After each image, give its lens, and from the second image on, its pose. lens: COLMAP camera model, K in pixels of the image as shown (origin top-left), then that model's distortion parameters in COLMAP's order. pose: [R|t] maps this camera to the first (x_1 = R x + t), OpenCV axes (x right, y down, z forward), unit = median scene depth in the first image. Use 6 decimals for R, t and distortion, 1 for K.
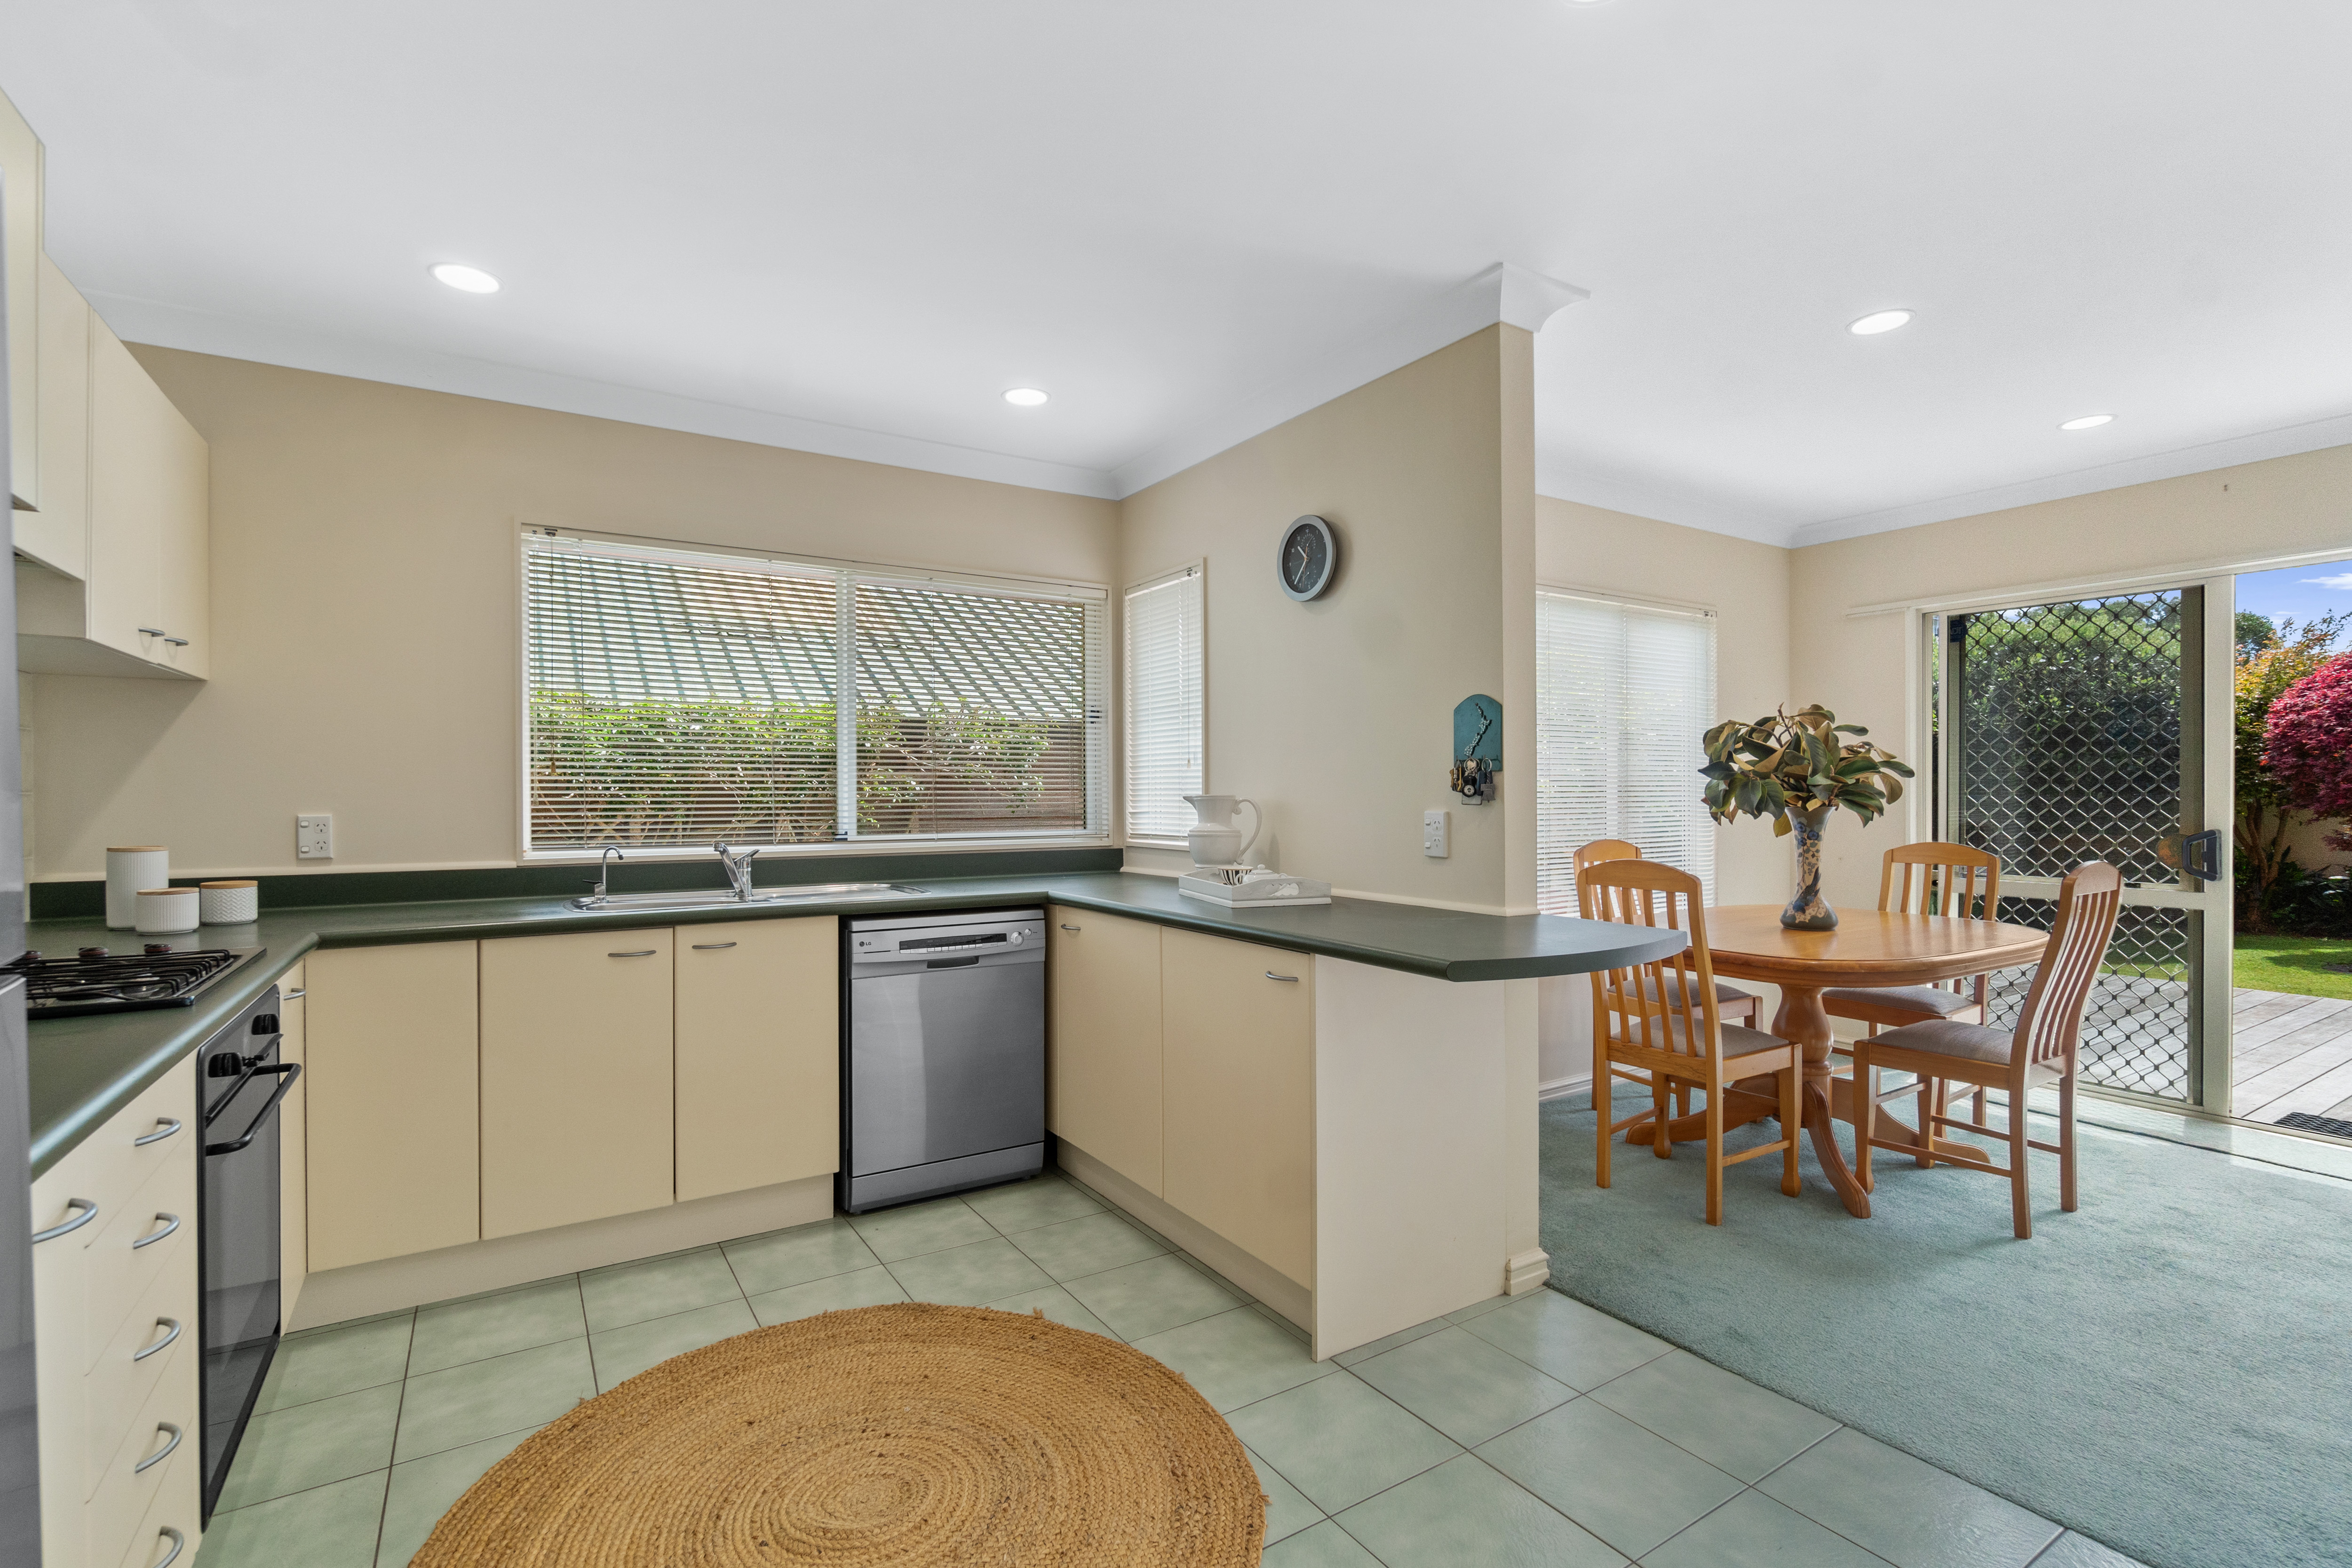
lens RADIAL K [[1040.3, 0, 1180.6], [0, 1040.3, 796.2], [0, 0, 1]] dist [0.000927, 0.000116]
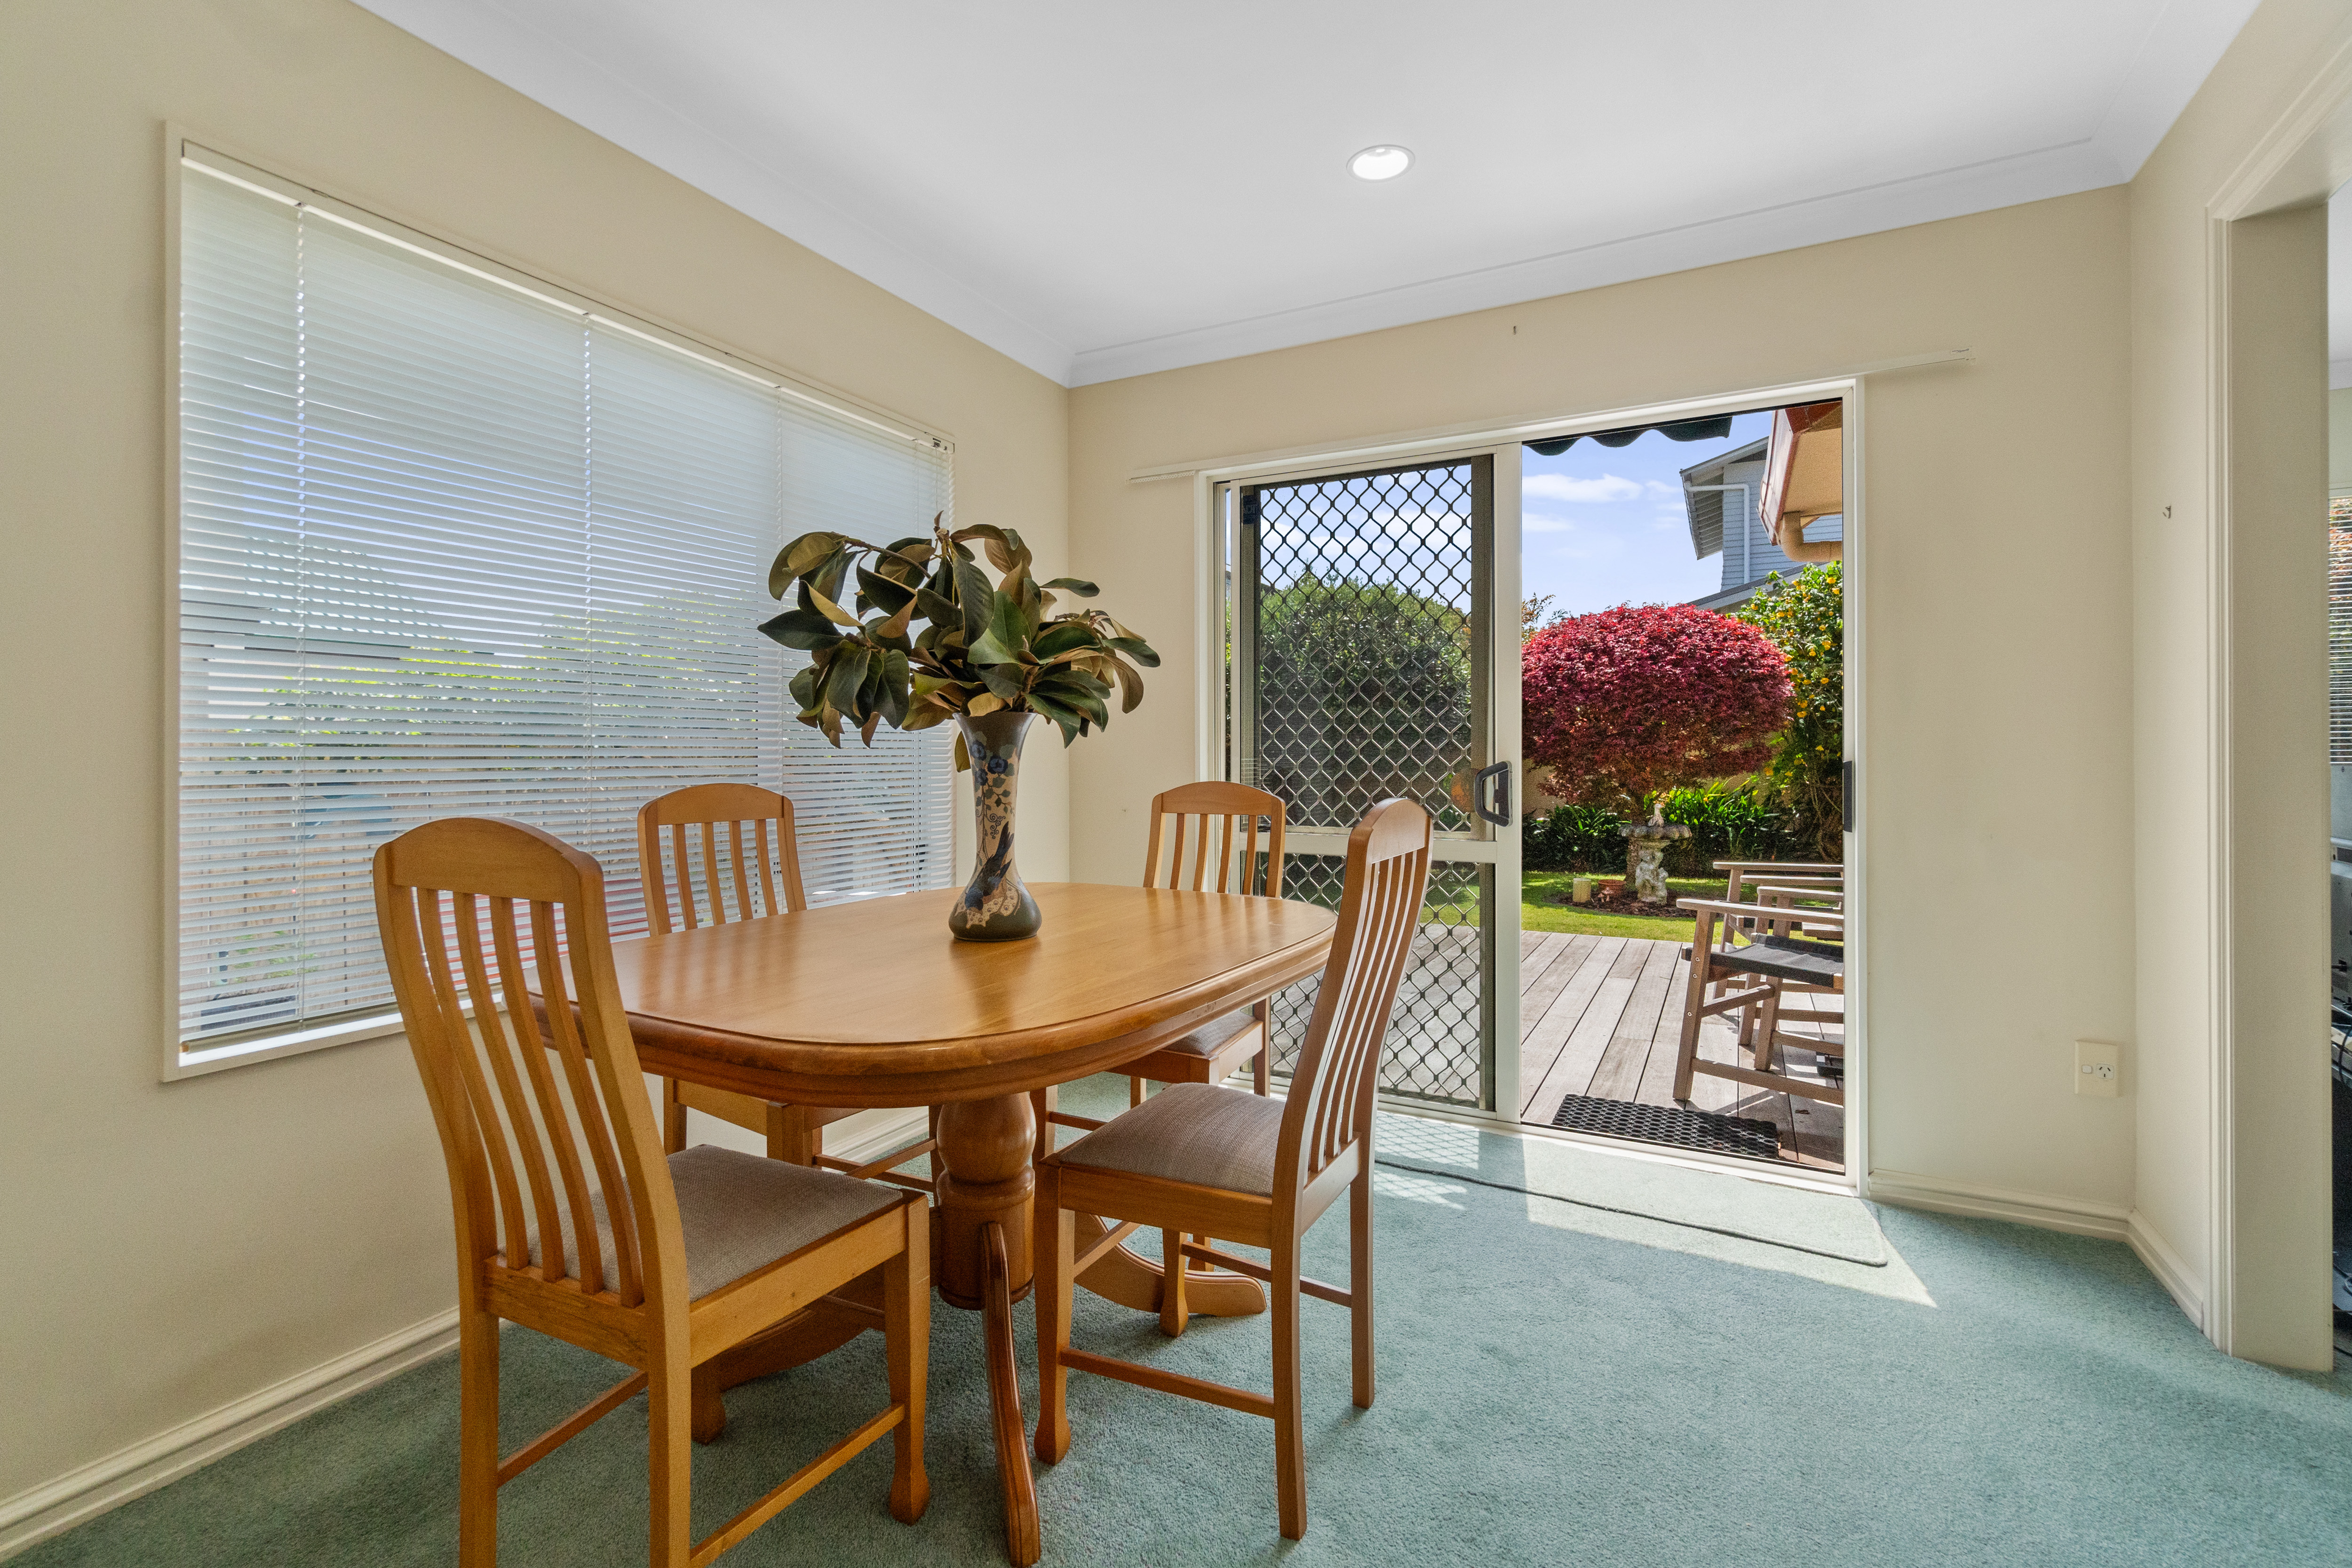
lens RADIAL K [[1053.7, 0, 1170.9], [0, 1053.7, 739.8], [0, 0, 1]] dist [-0.000127, -0.000058]
pose [[0.866908, 0.010282, 0.498361, 0.424353], [-0.000175, 0.999793, -0.020323, 0.036601], [-0.498467, 0.017531, 0.866731, 0.492148]]
